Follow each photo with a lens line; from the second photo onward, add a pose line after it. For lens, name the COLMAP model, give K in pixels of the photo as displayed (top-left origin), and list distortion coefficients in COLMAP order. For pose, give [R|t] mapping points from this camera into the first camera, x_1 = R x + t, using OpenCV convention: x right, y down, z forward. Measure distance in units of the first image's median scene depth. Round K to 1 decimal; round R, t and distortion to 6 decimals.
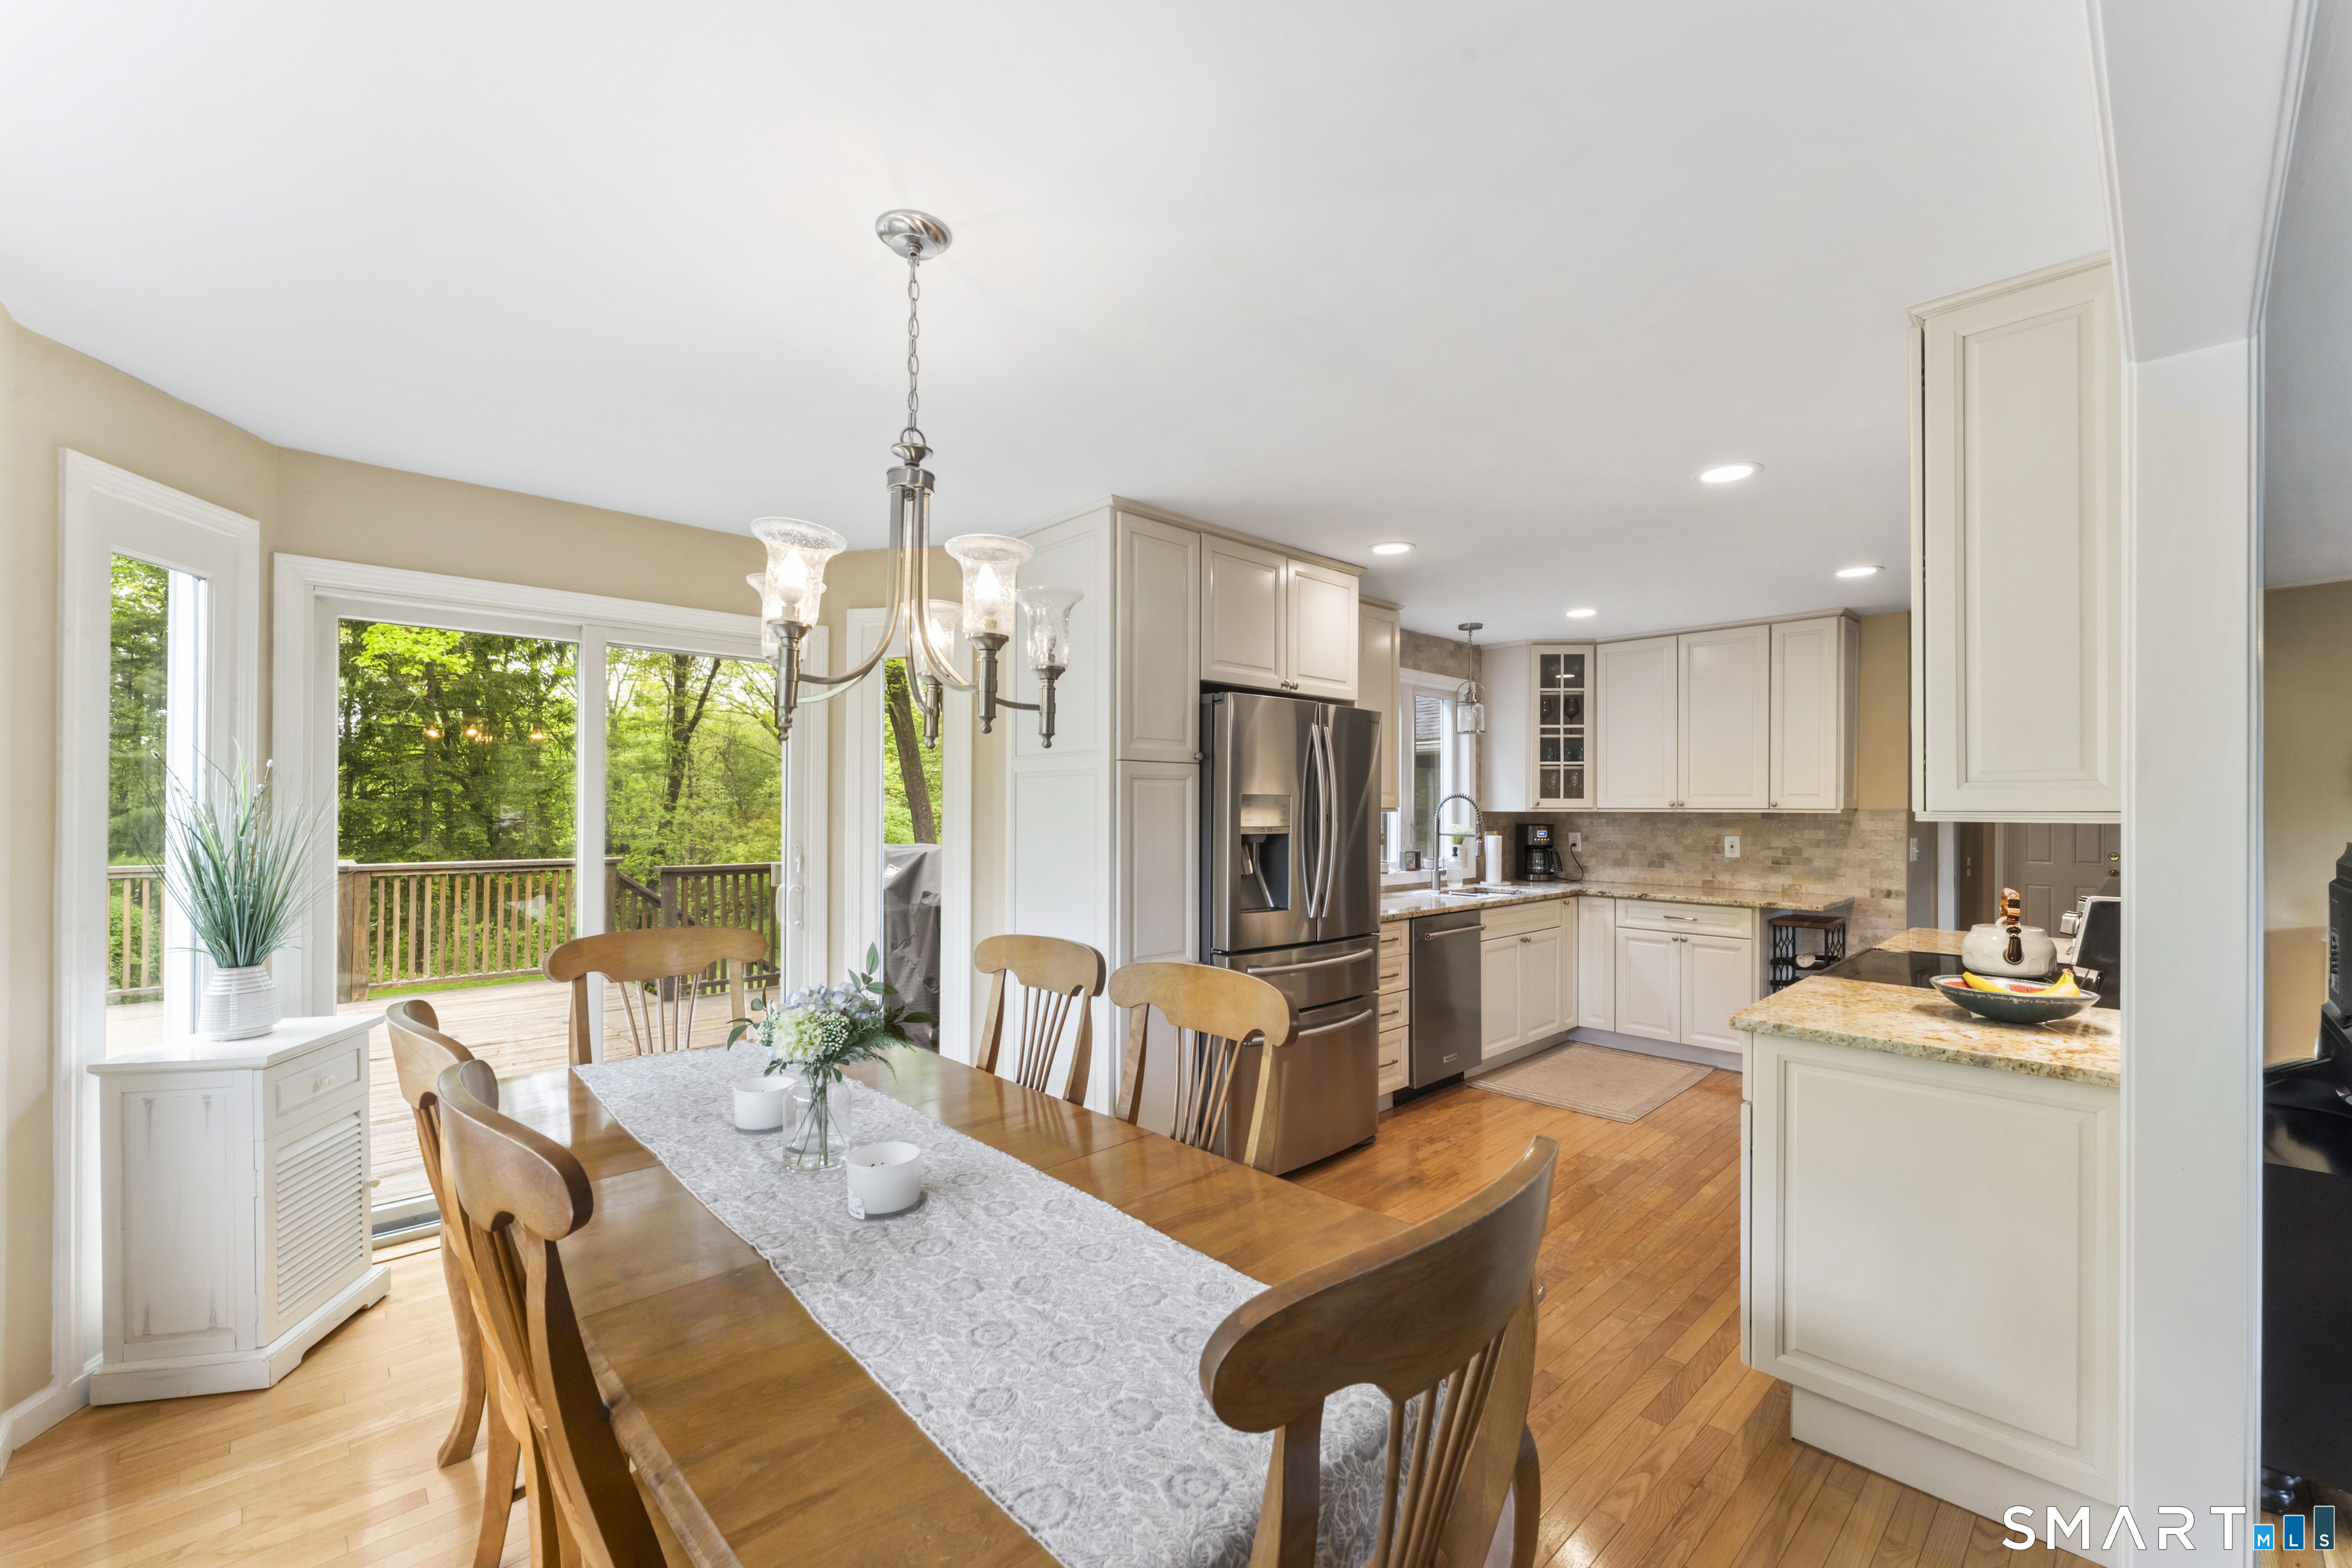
lens RADIAL K [[949.4, 0, 1189.2], [0, 949.4, 806.7], [0, 0, 1]] dist [-0.004229, -0.000572]
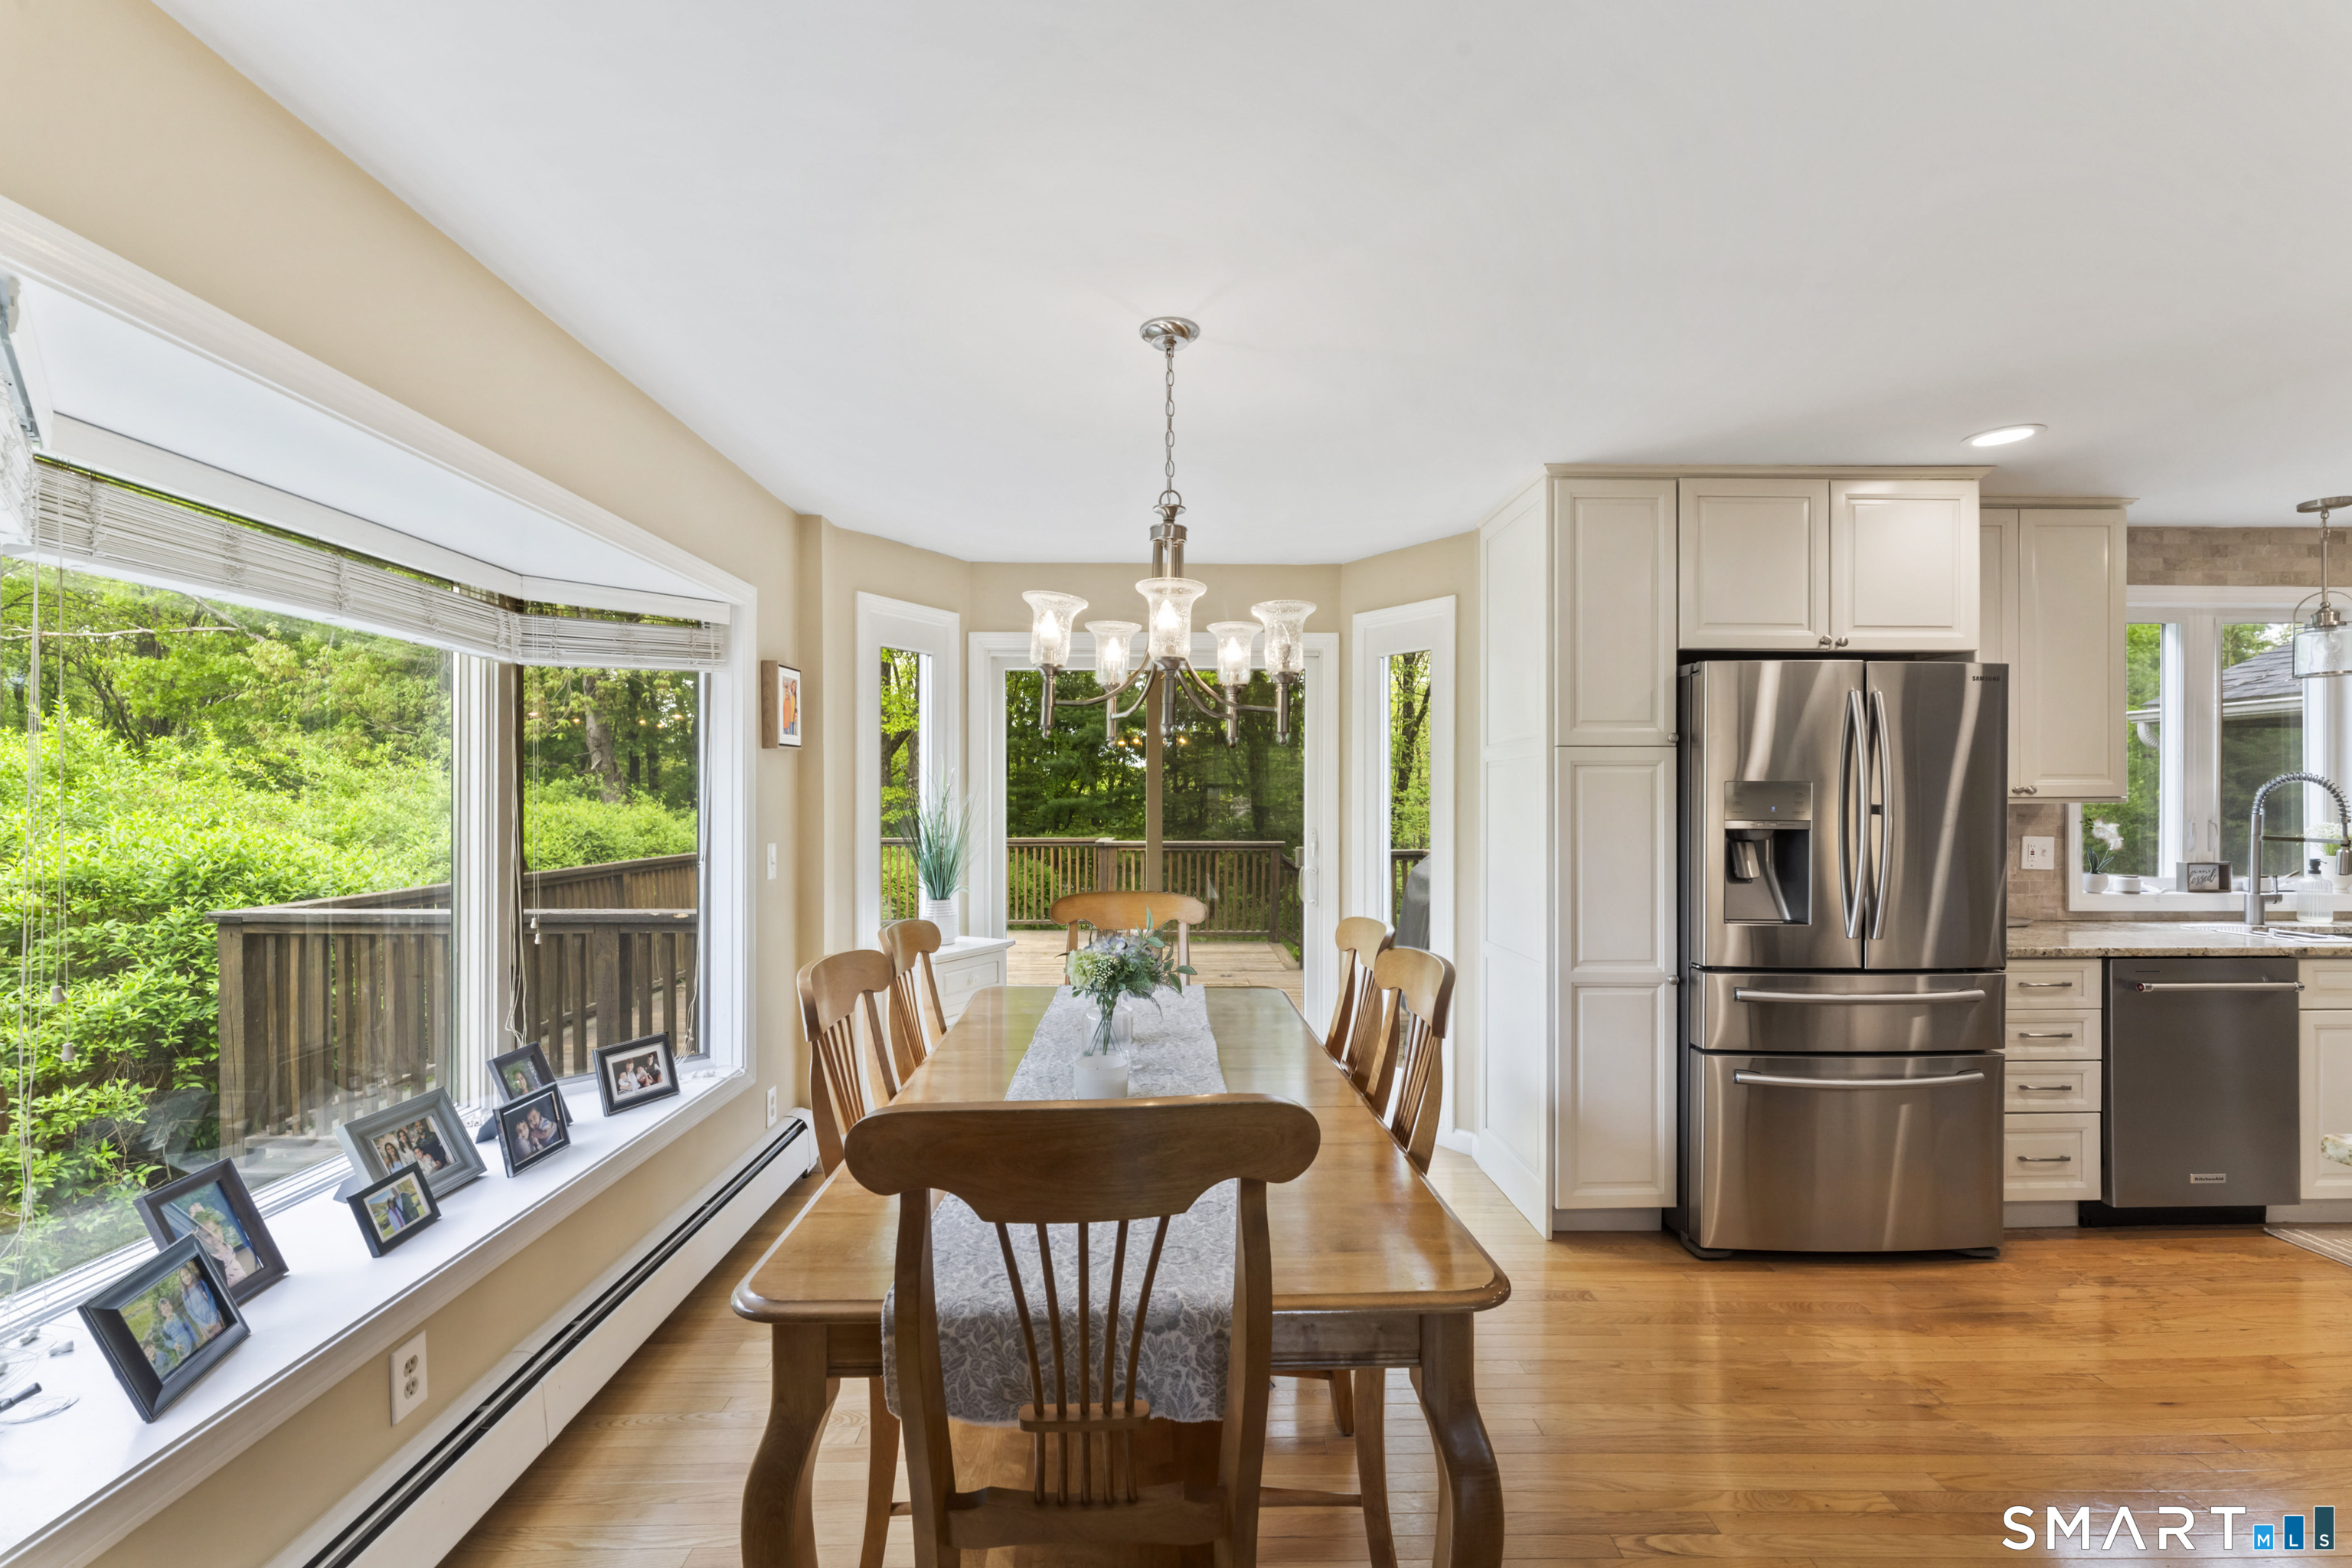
lens RADIAL K [[987.7, 0, 1159.0], [0, 987.7, 807.2], [0, 0, 1]] dist [-0.004515, -0.000306]
pose [[0.733910, 0.004007, -0.679235, 0.237380], [0.003143, 0.999952, 0.009295, 0.000239], [0.679239, -0.008957, 0.733862, 0.017049]]
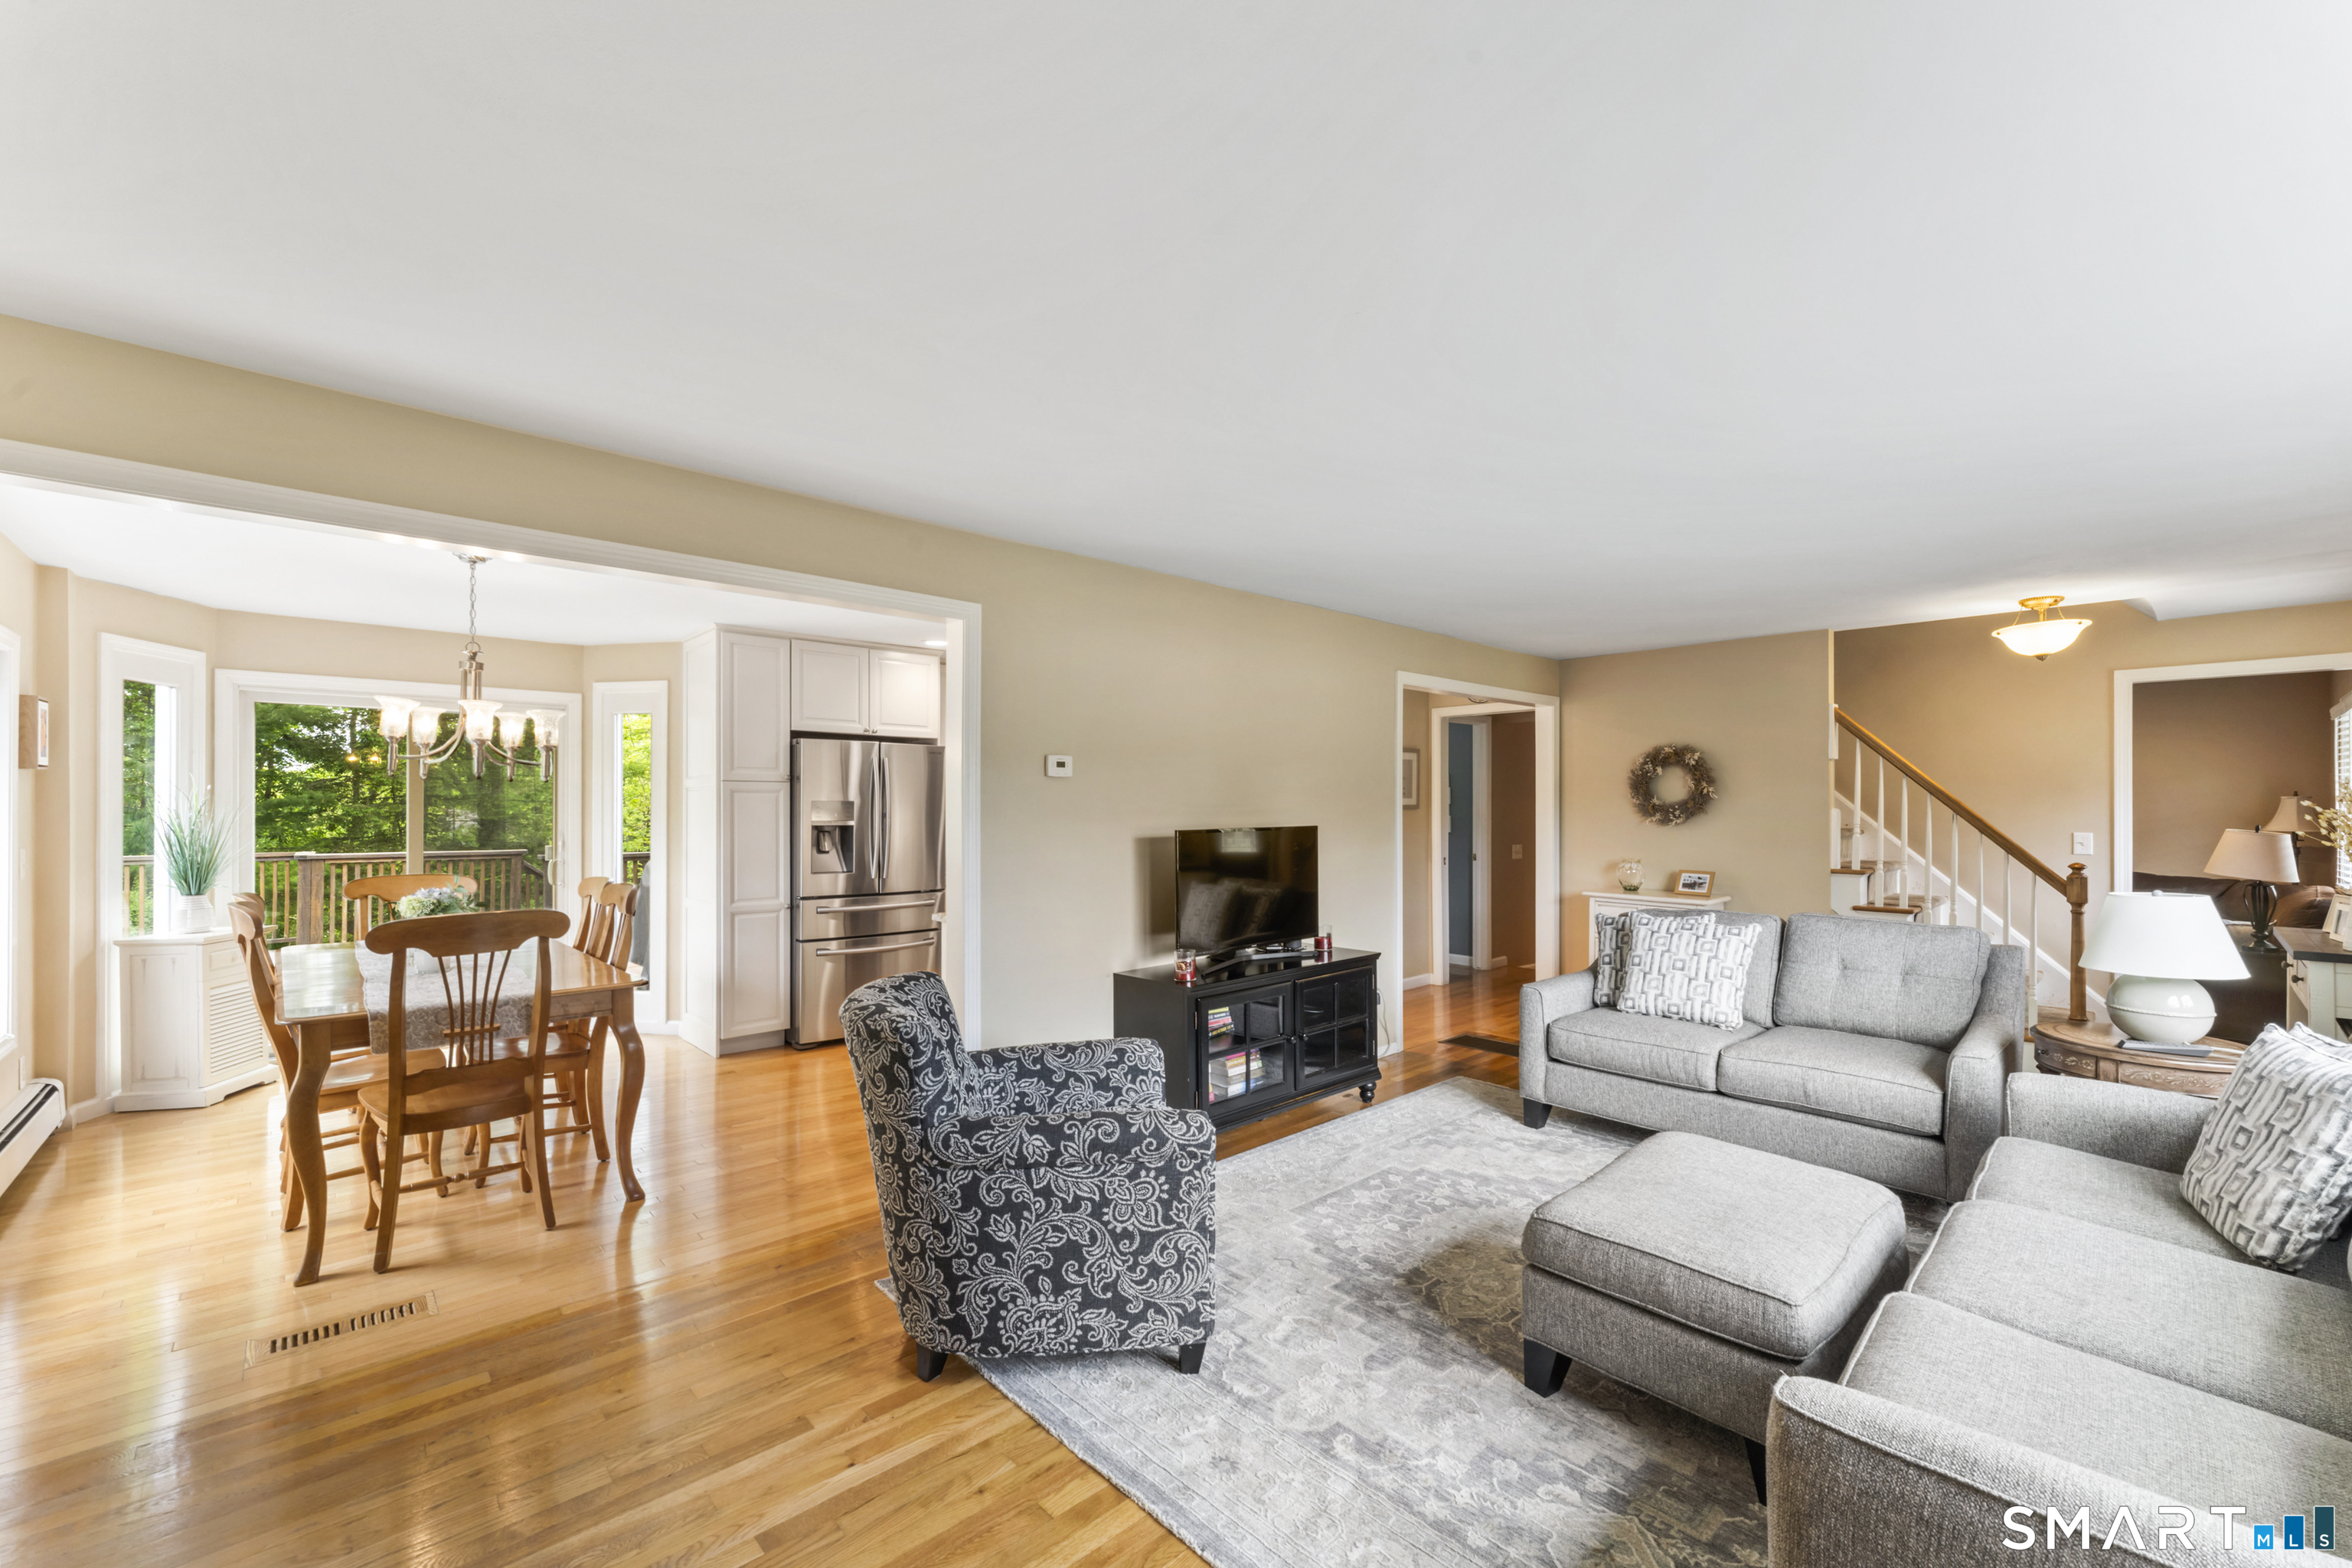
lens RADIAL K [[949.4, 0, 1179.4], [0, 949.4, 804.4], [0, 0, 1]] dist [-0.004229, -0.000572]
pose [[0.999967, -0.004730, -0.006543, 0.589374], [0.004700, 0.999979, -0.004482, 0.002999], [0.006564, 0.004451, 0.999969, -0.526652]]
